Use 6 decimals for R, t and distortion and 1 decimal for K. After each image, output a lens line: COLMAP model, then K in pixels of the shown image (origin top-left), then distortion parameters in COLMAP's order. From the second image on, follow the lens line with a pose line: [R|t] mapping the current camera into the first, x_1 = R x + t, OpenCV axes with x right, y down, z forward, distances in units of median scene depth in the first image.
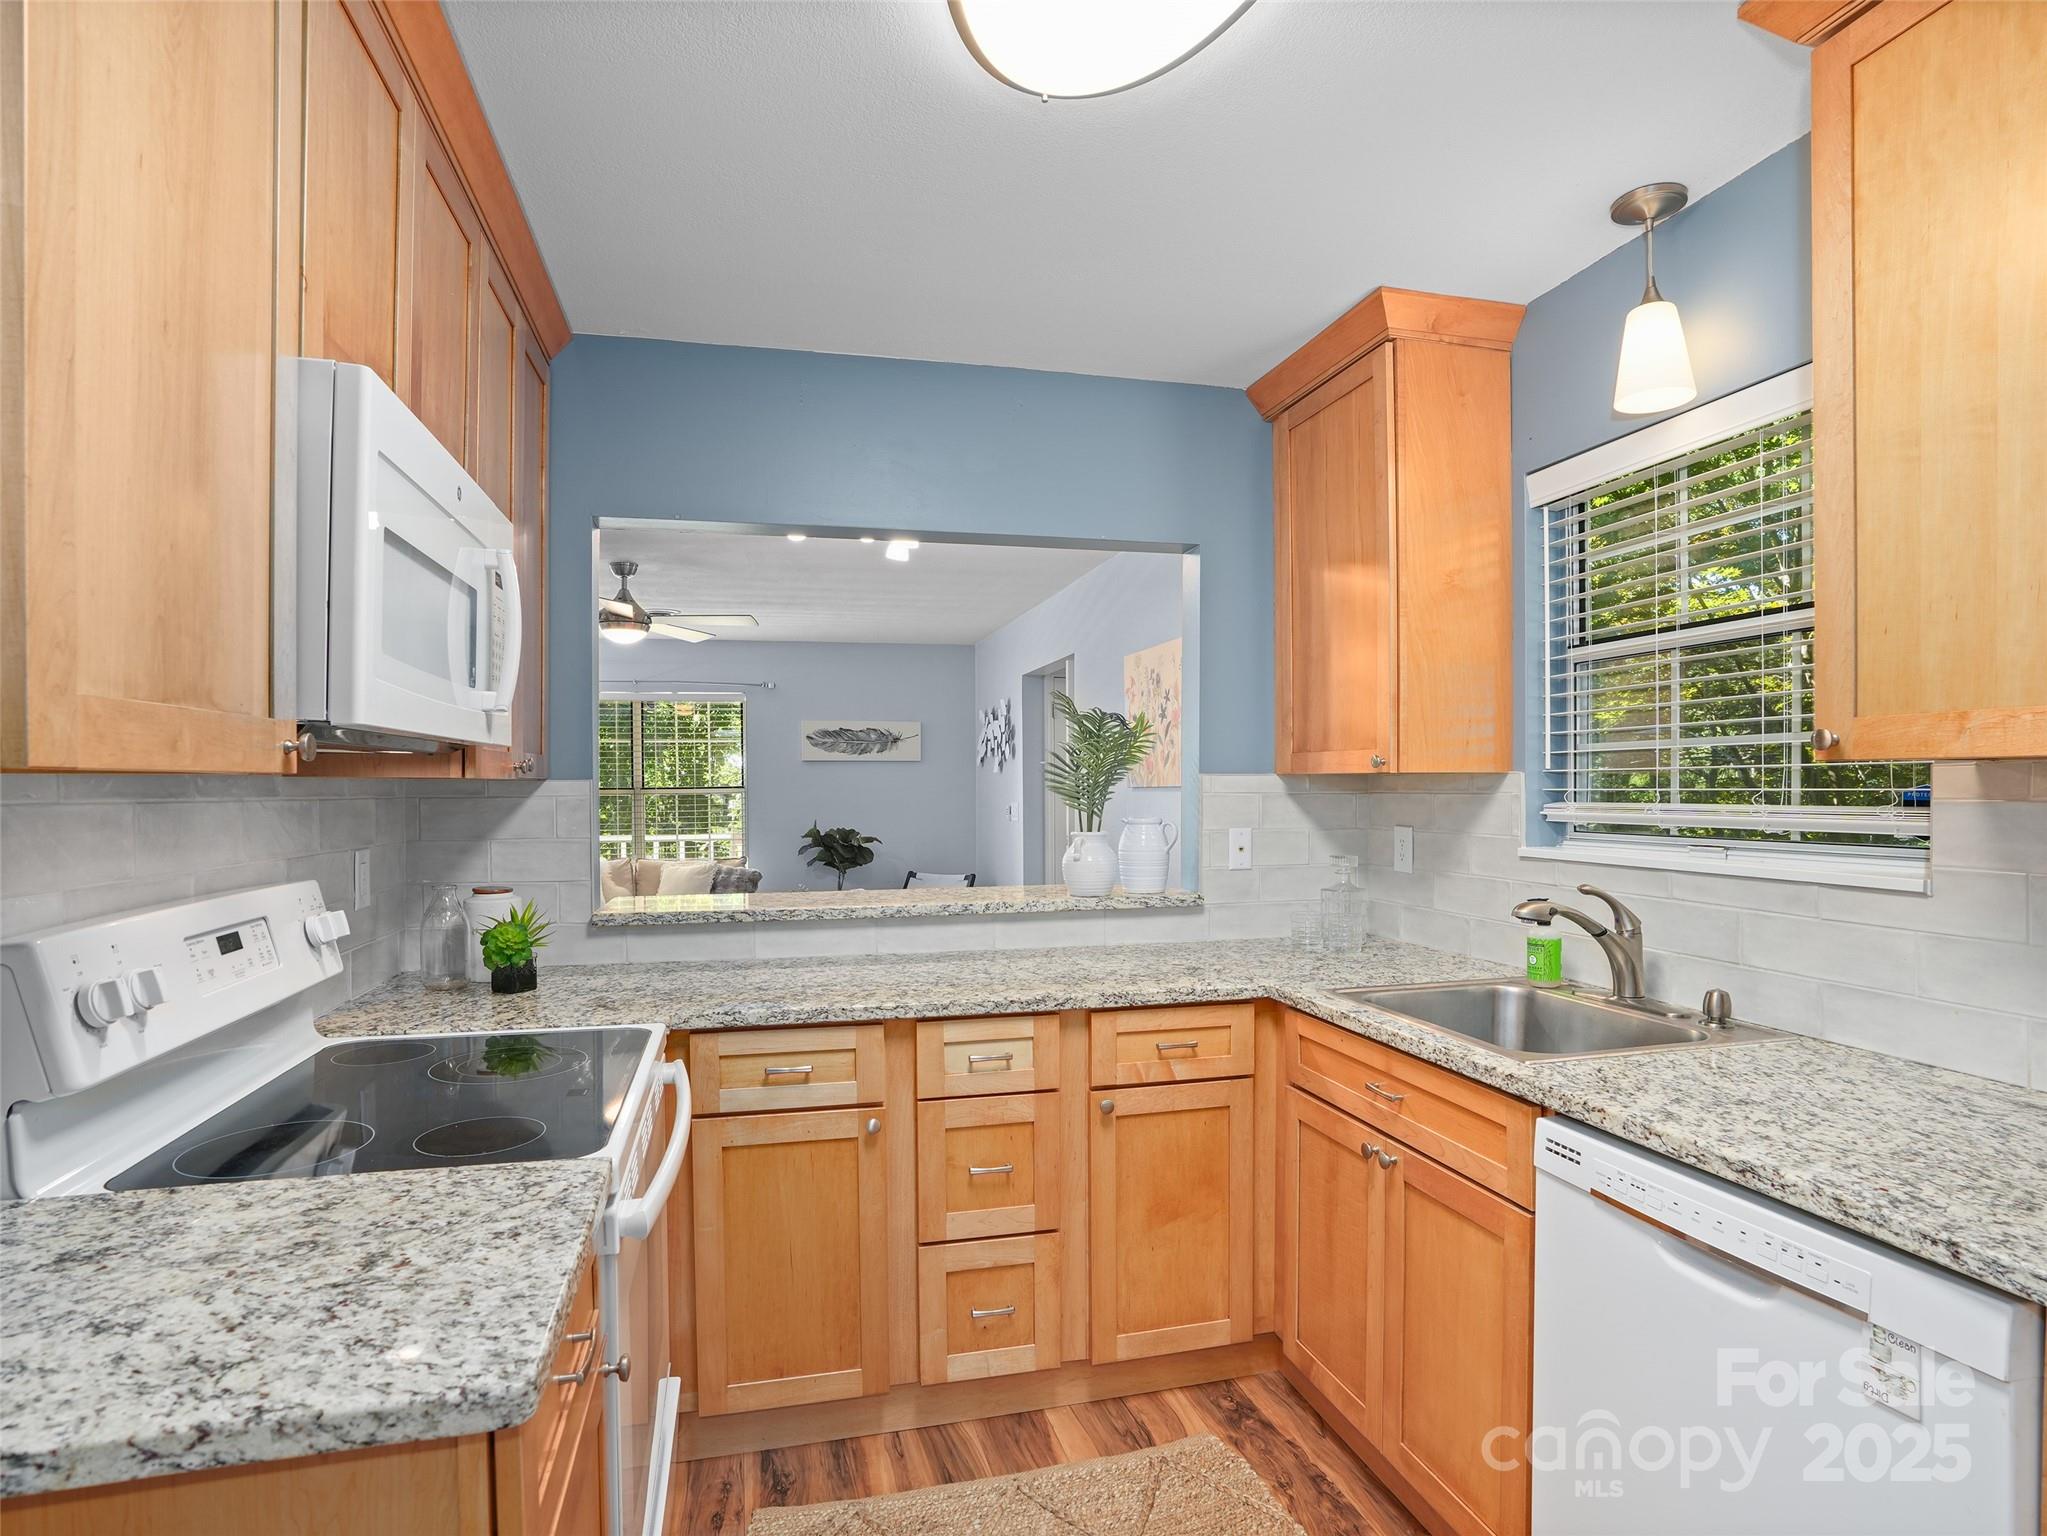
lens RADIAL K [[1066.0, 0, 1027.7], [0, 1066.0, 793.0], [0, 0, 1]] dist [-0.055240, 0.020708]
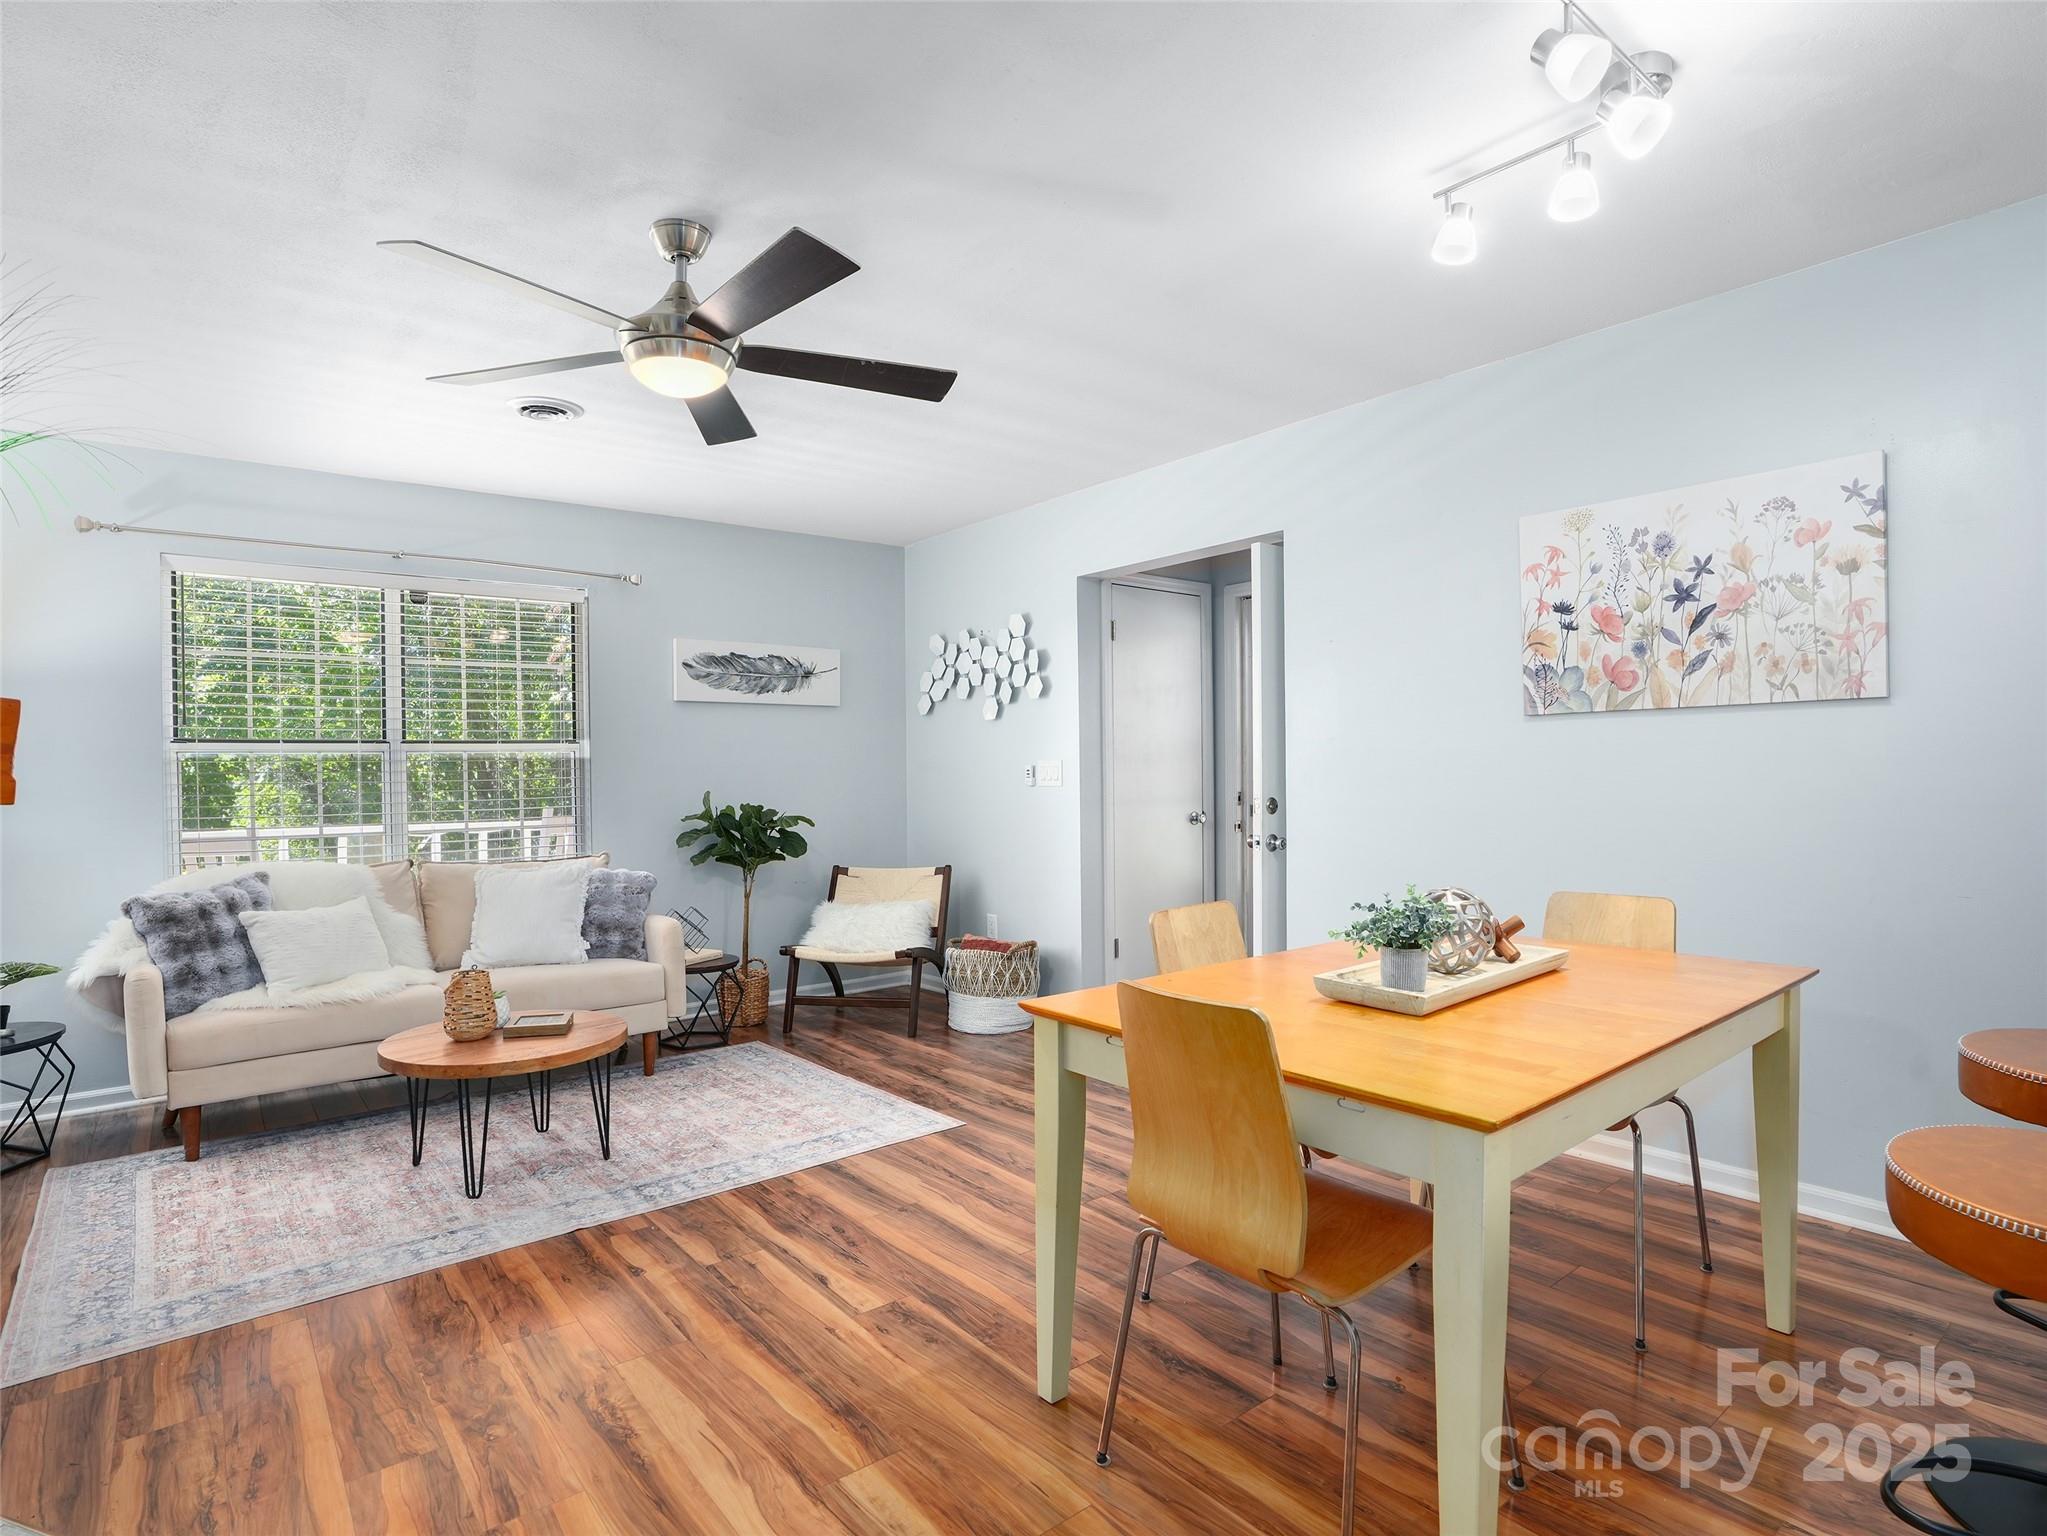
lens RADIAL K [[1066.0, 0, 1024.2], [0, 1066.0, 773.7], [0, 0, 1]] dist [-0.055240, 0.020708]
pose [[0.911009, -0.007708, 0.412314, -1.491628], [0.010302, 0.999939, -0.004069, 0.097954], [-0.412258, 0.007954, 0.911033, 1.722973]]
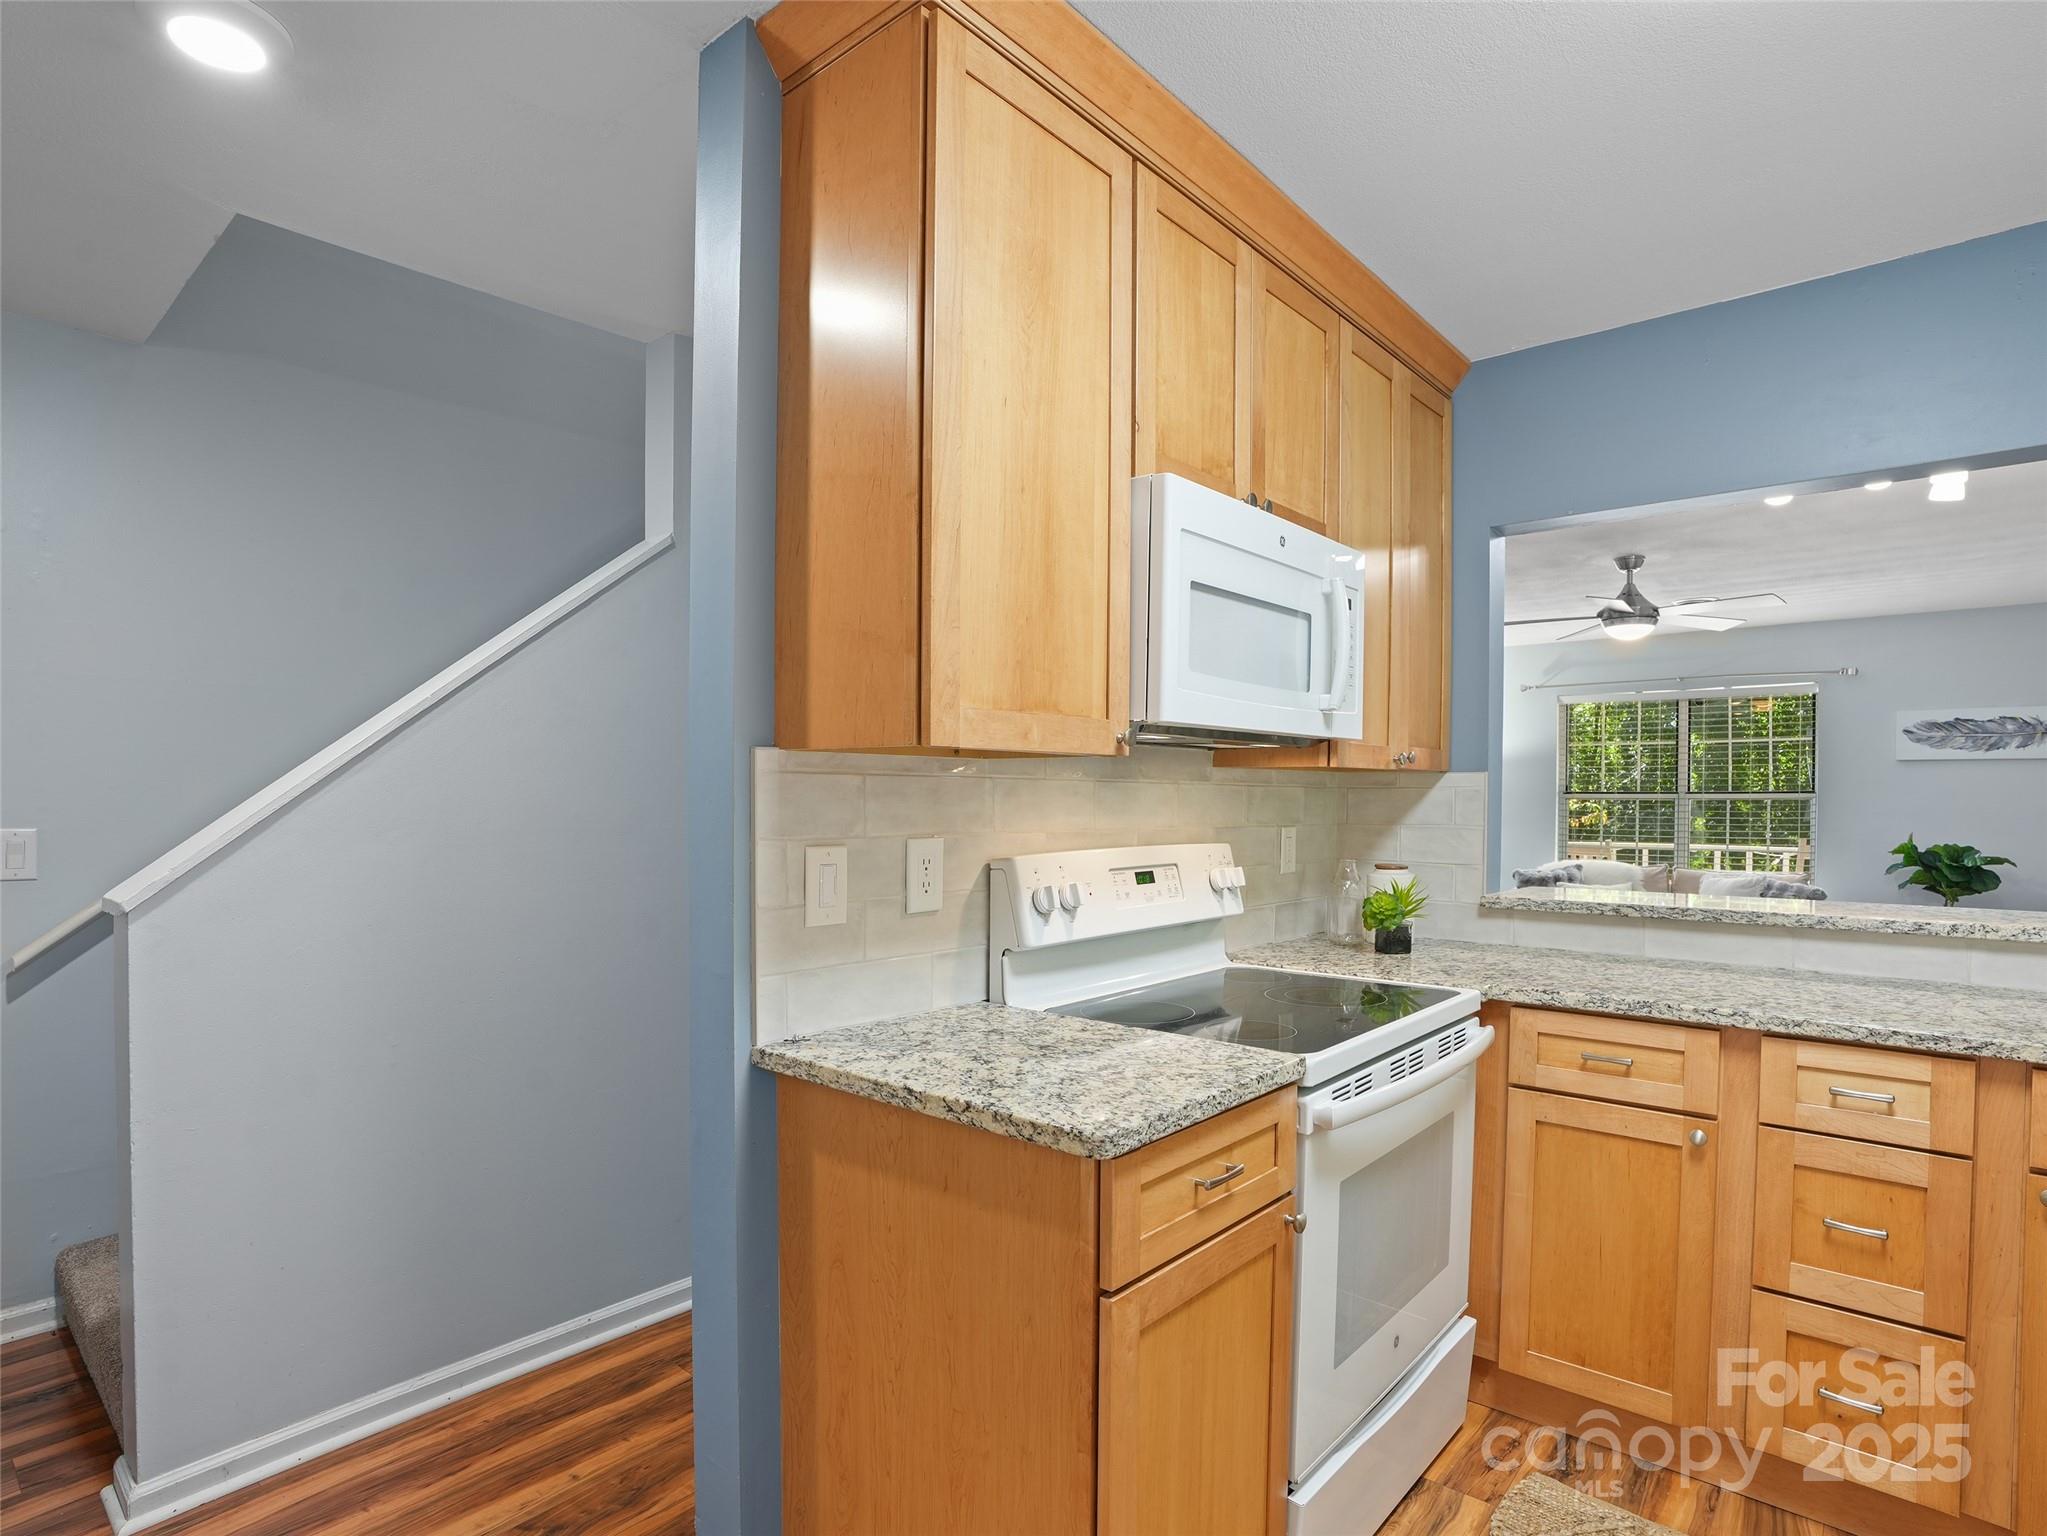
lens RADIAL K [[1066.0, 0, 1036.7], [0, 1066.0, 802.5], [0, 0, 1]] dist [-0.055240, 0.020708]
pose [[0.584571, 0.011348, -0.811263, 0.252498], [-0.010562, 0.999924, 0.006377, 0.021568], [0.811274, 0.004840, 0.584647, -0.002624]]
